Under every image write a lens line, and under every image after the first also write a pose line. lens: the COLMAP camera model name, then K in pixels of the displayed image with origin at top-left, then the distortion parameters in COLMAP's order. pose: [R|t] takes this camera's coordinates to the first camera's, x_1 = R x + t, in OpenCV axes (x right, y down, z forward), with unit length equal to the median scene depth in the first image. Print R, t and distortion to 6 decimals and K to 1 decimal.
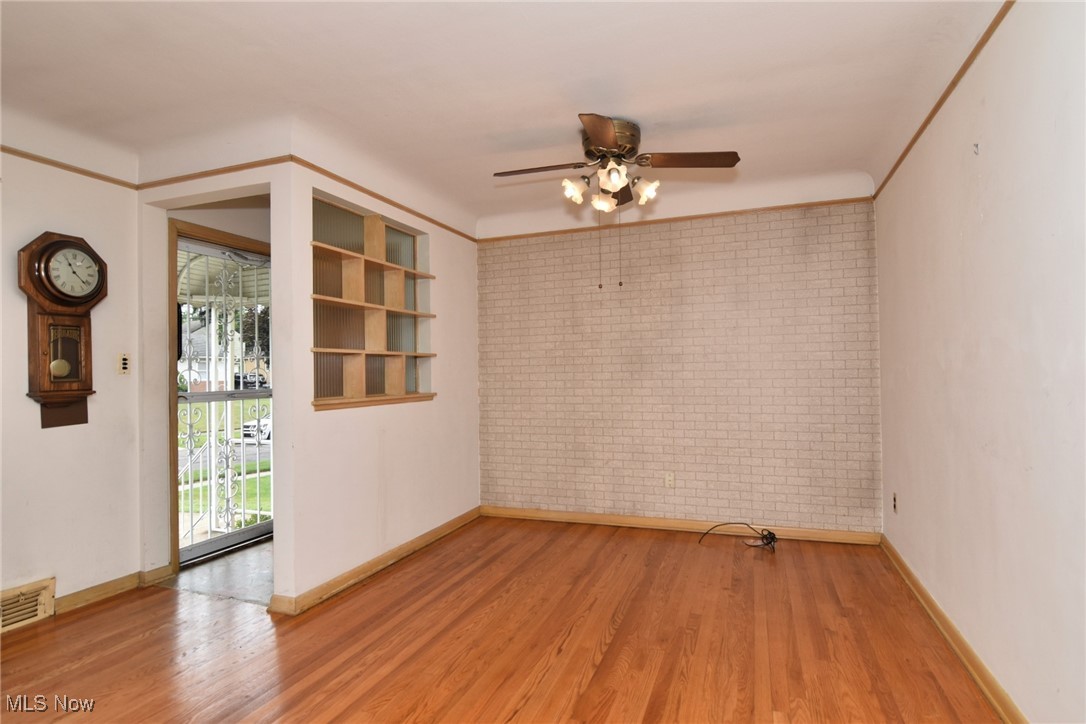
lens RADIAL K [[572.5, 0, 541.2], [0, 572.5, 363.9], [0, 0, 1]] dist [-0.004481, -0.005880]
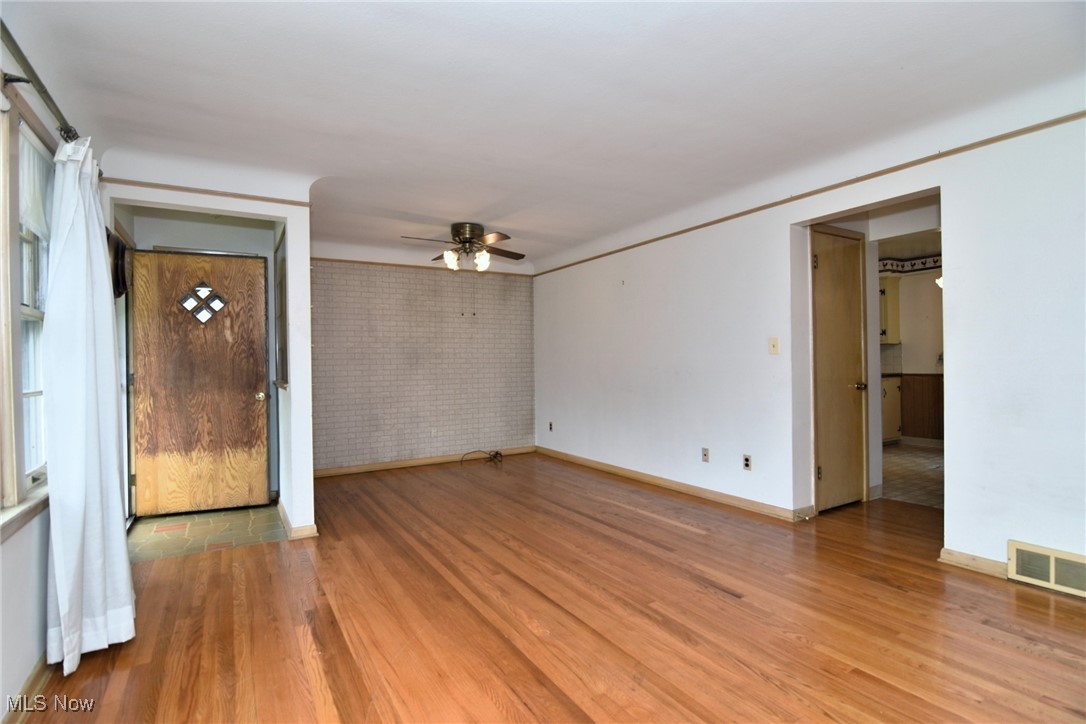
lens RADIAL K [[530.5, 0, 556.5], [0, 530.5, 365.5], [0, 0, 1]] dist [-0.010099, -0.006924]
pose [[0.612806, 0.001841, 0.790232, -0.800347], [-0.007500, 0.999966, 0.003487, 0.010892], [-0.790198, -0.008064, 0.612799, -0.182774]]
